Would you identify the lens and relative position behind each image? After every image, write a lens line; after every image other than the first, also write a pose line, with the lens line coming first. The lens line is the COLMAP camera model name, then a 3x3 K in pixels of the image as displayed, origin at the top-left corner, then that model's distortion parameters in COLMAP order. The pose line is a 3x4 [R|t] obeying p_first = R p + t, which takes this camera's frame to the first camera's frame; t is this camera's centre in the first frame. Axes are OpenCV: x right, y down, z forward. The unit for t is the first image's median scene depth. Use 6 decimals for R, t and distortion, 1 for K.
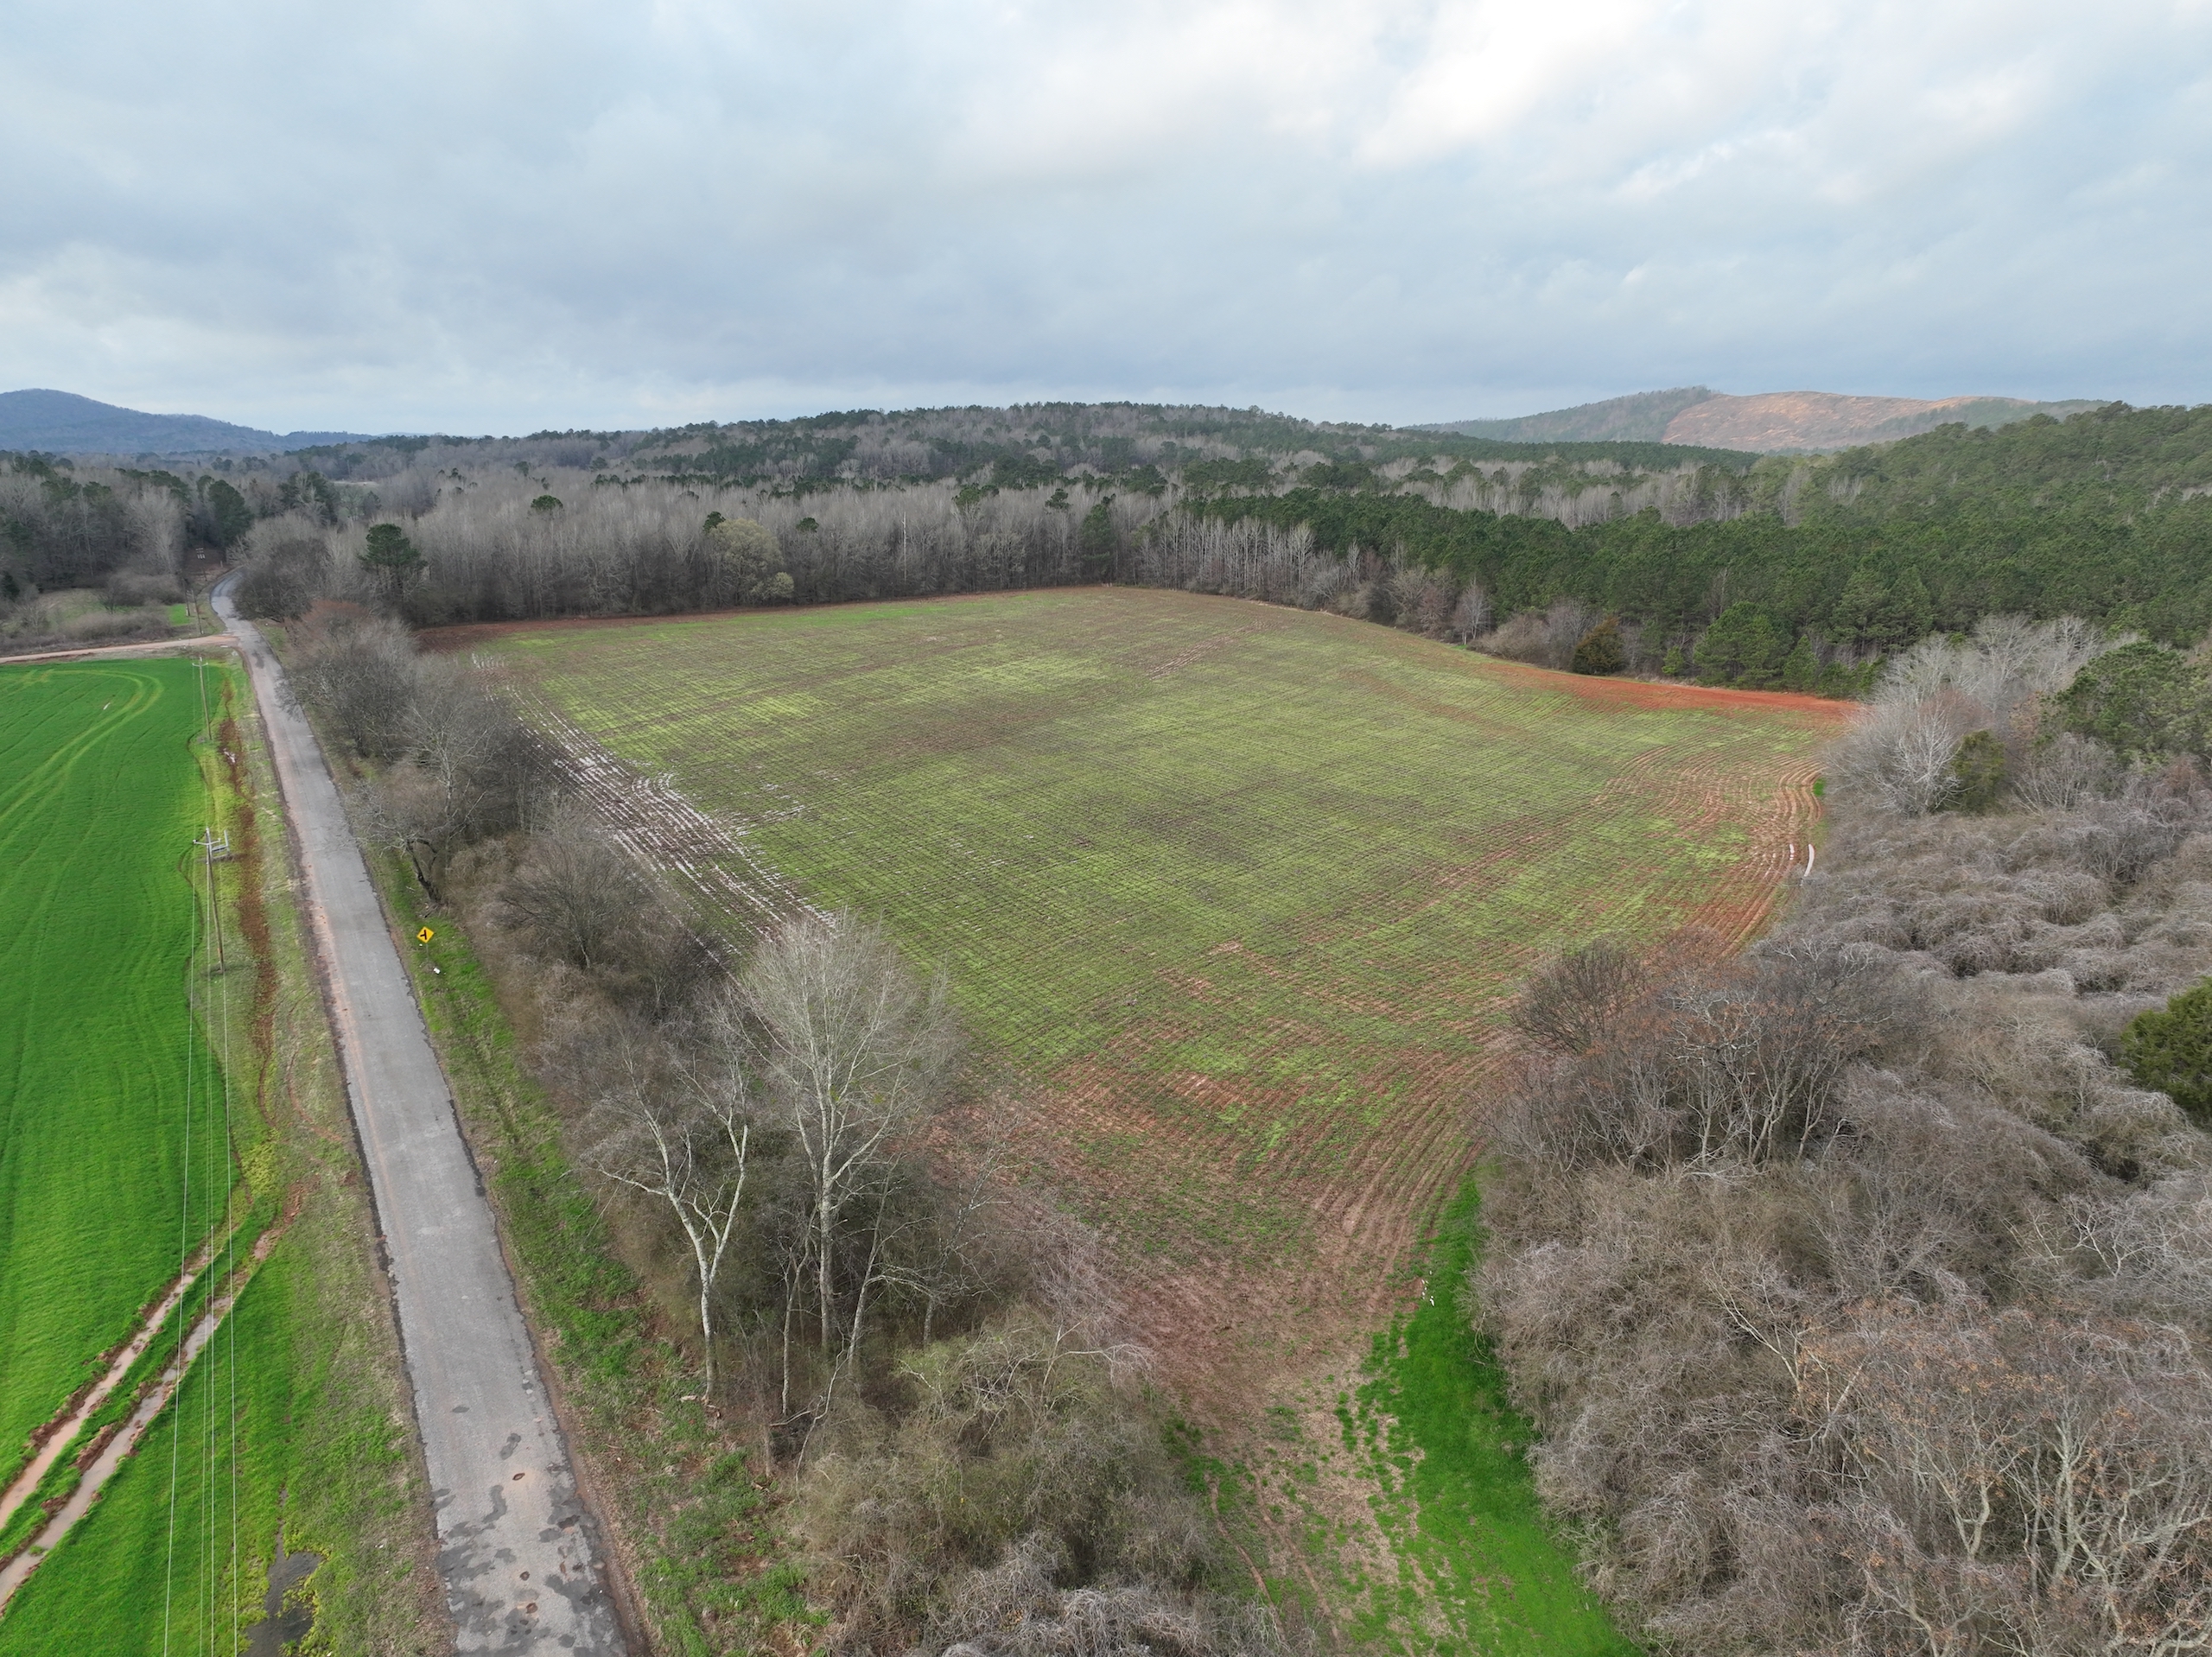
lens RADIAL K [[1523.0, 0, 1106.0], [0, 1523.0, 828.5], [0, 0, 1]] dist [-0.017787, 0.031498]
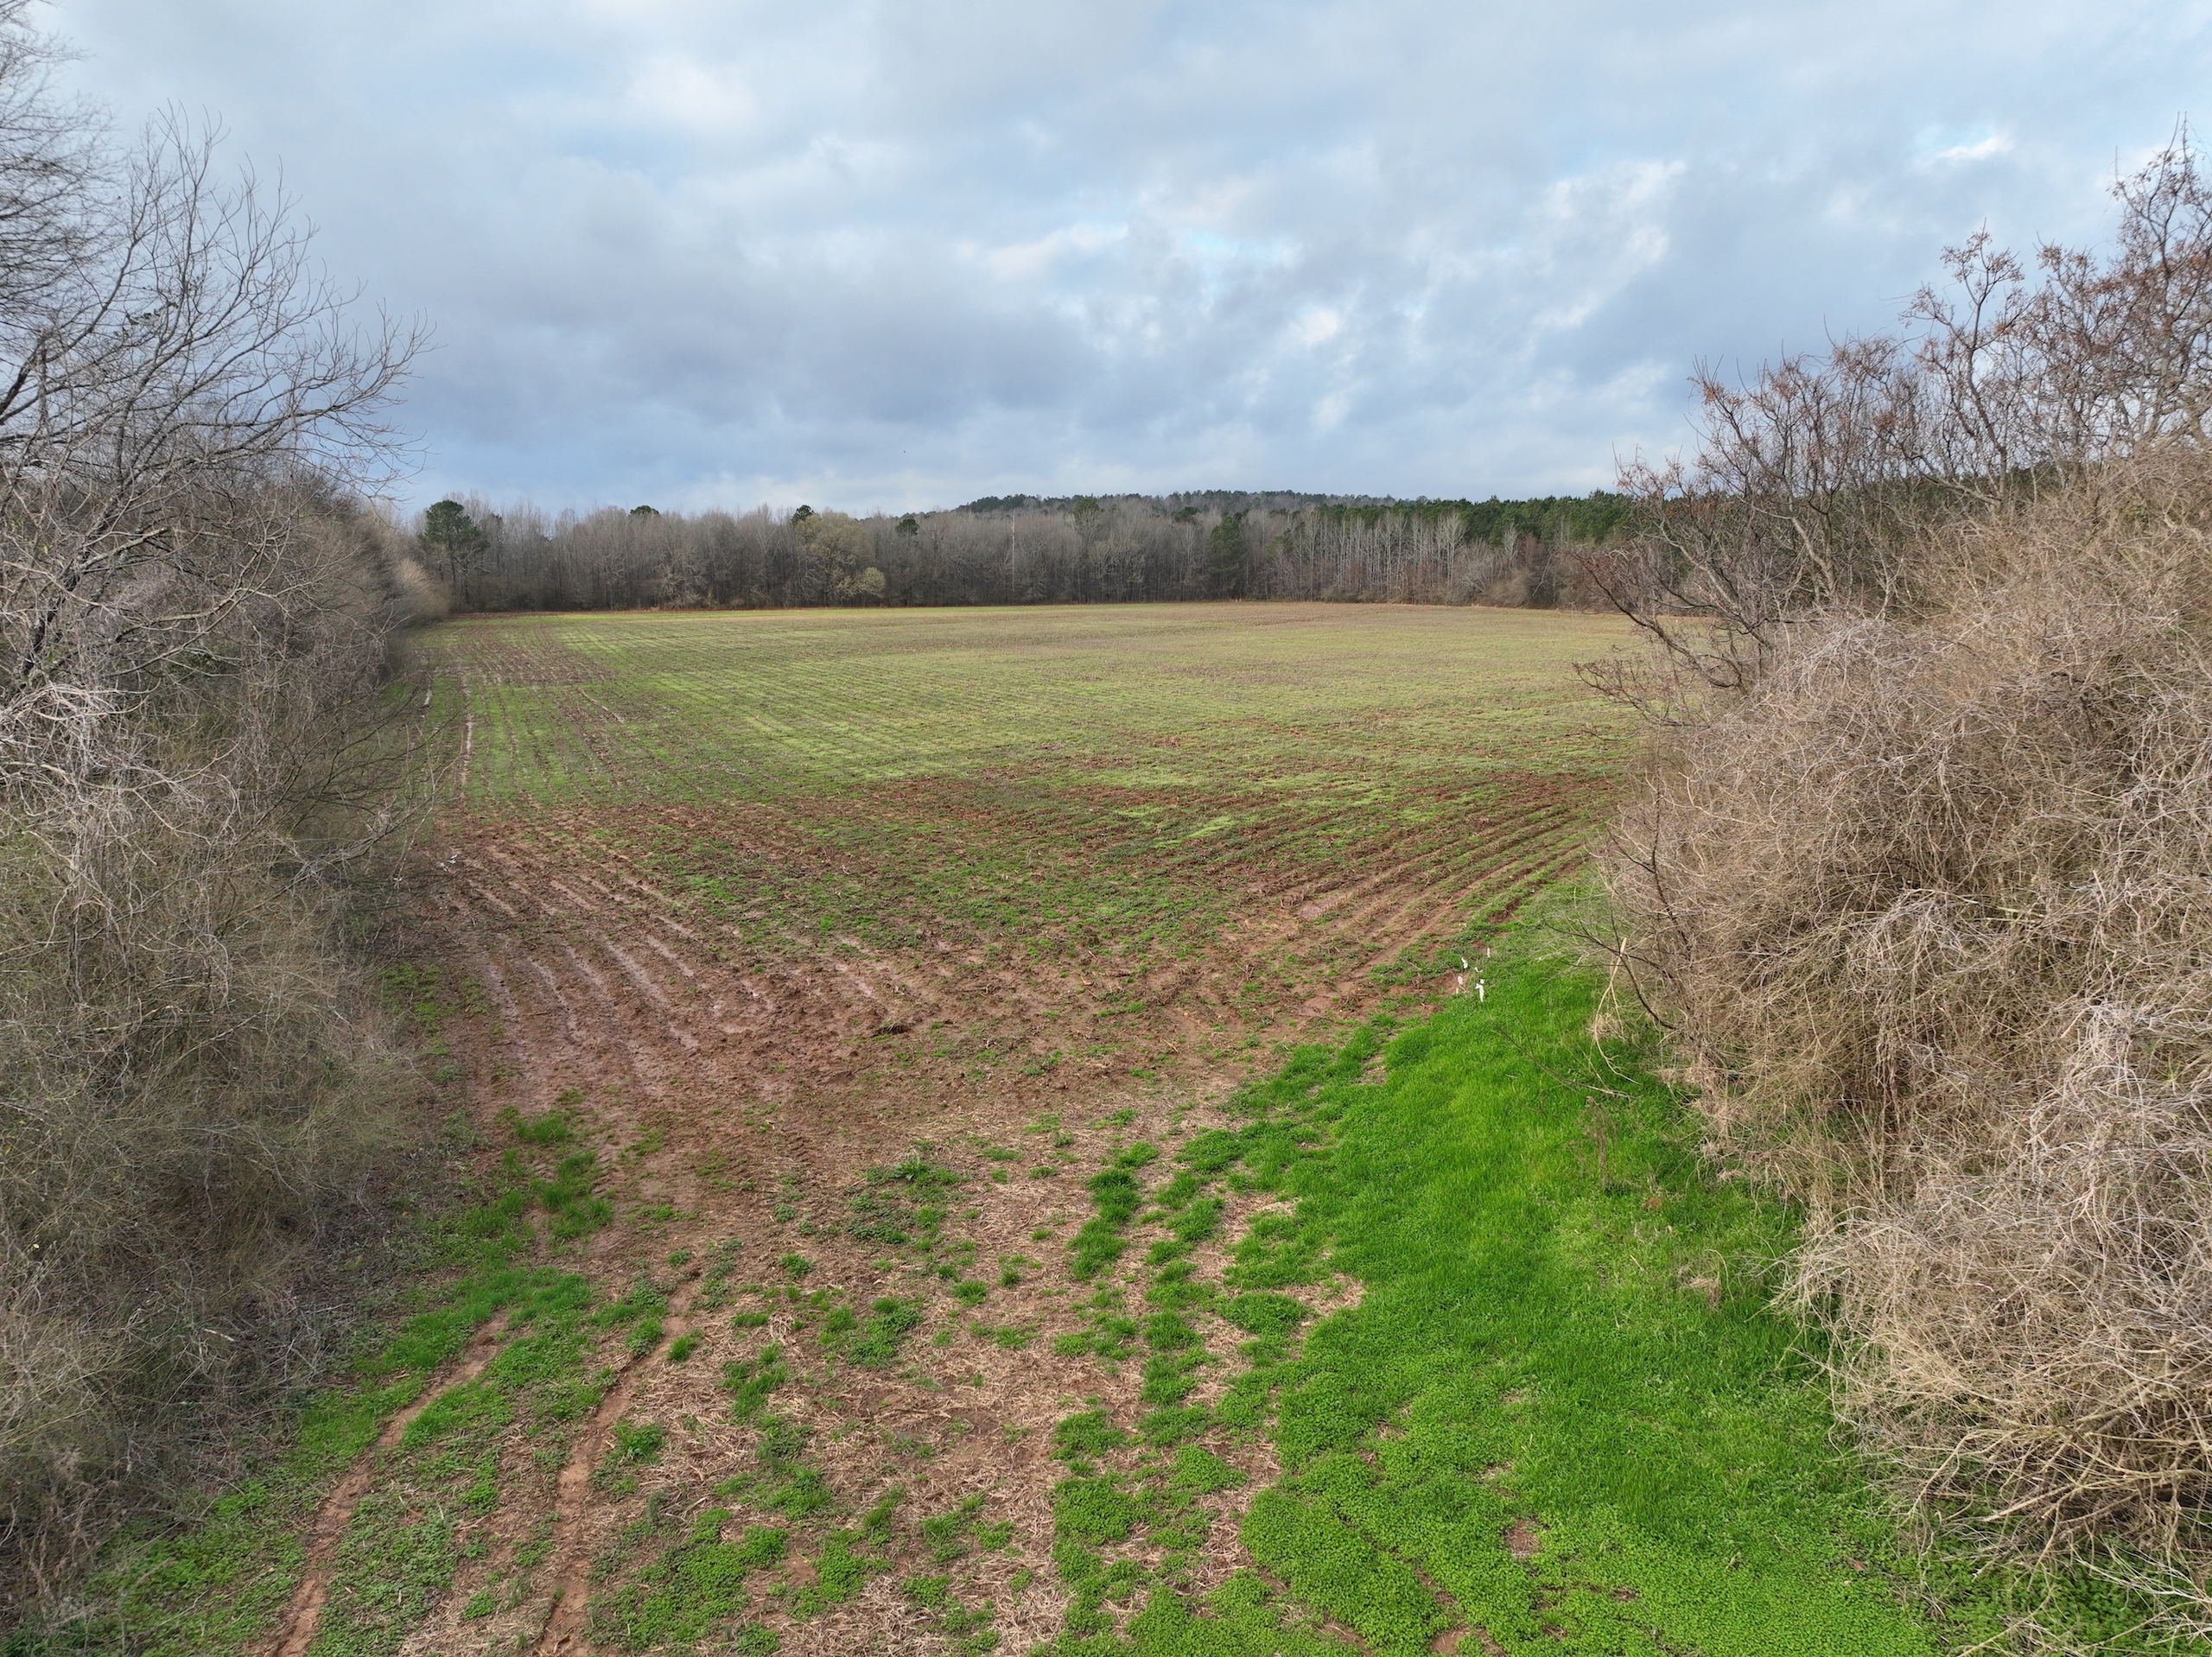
lens RADIAL K [[1523.0, 0, 1106.0], [0, 1523.0, 828.5], [0, 0, 1]] dist [-0.017787, 0.031498]
pose [[0.993534, 0.014689, -0.112581, 0.033144], [-0.023948, 0.996399, -0.081335, 0.060693], [0.110980, 0.083505, 0.990308, 0.125875]]
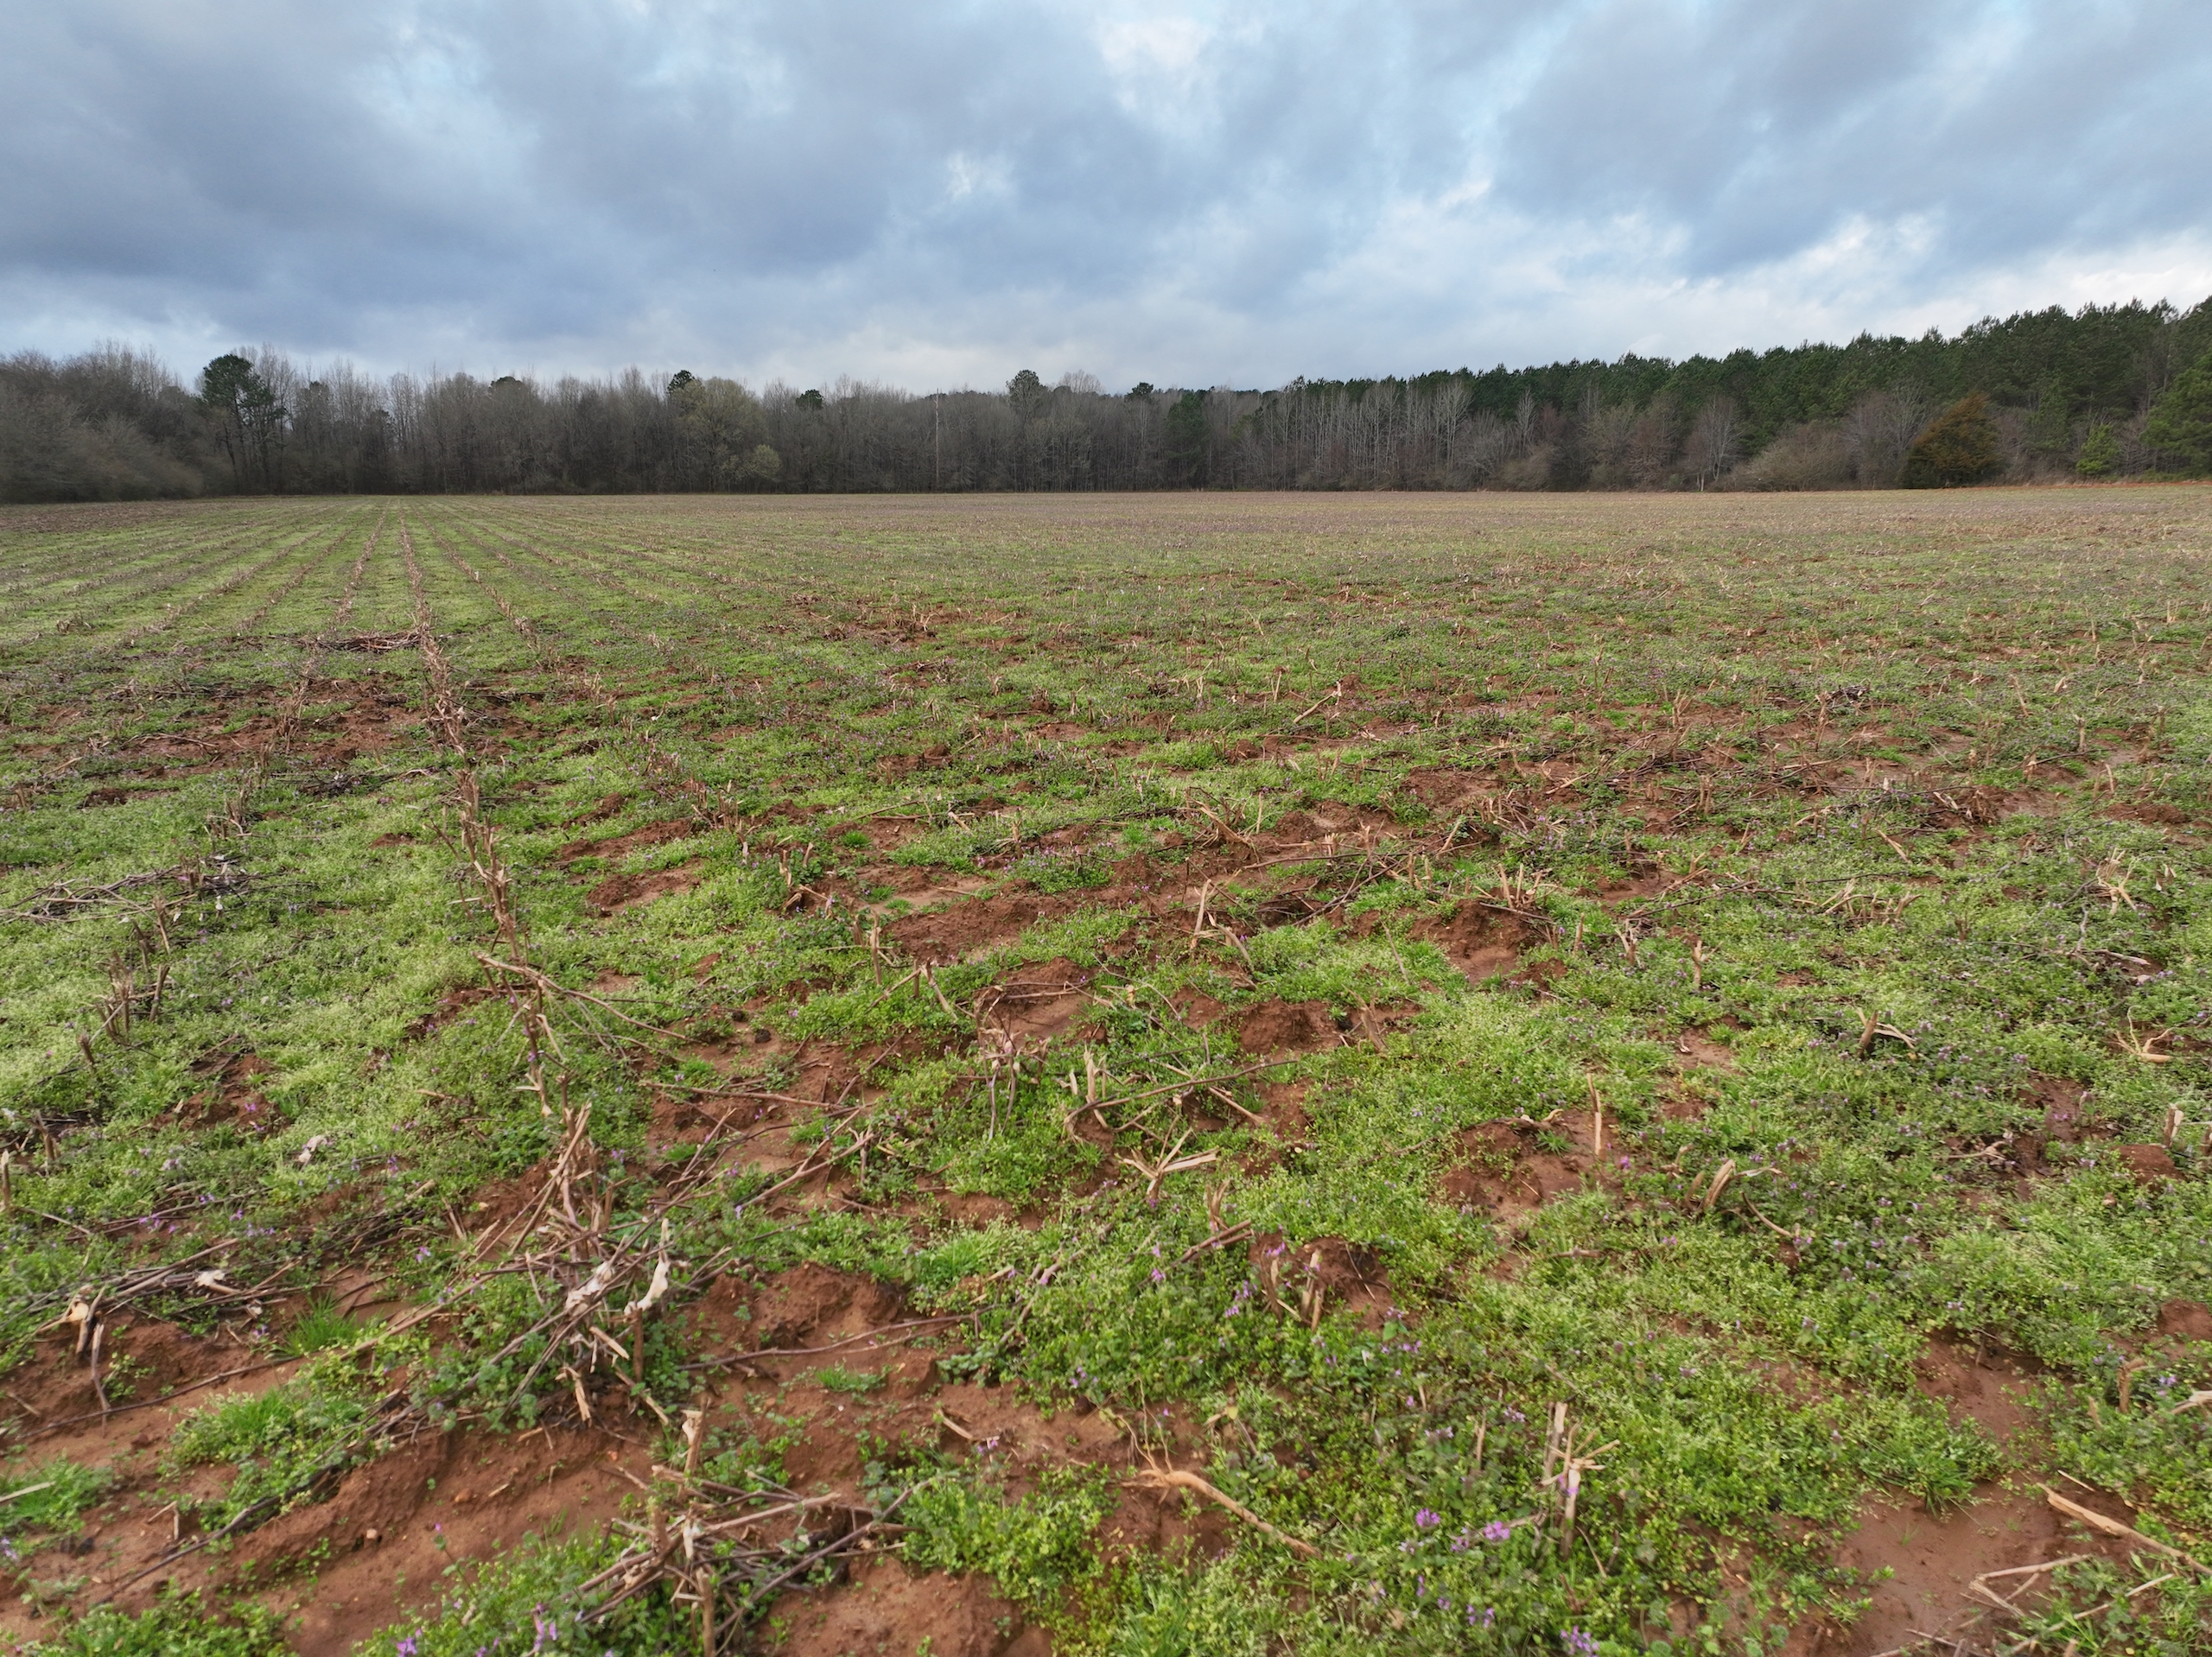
lens RADIAL K [[1523.0, 0, 1106.0], [0, 1523.0, 828.5], [0, 0, 1]] dist [-0.017787, 0.031498]
pose [[0.995950, 0.019223, -0.087834, 0.030858], [-0.021707, 0.999389, -0.027409, 0.043161], [0.087254, 0.029205, 0.995758, 0.265368]]
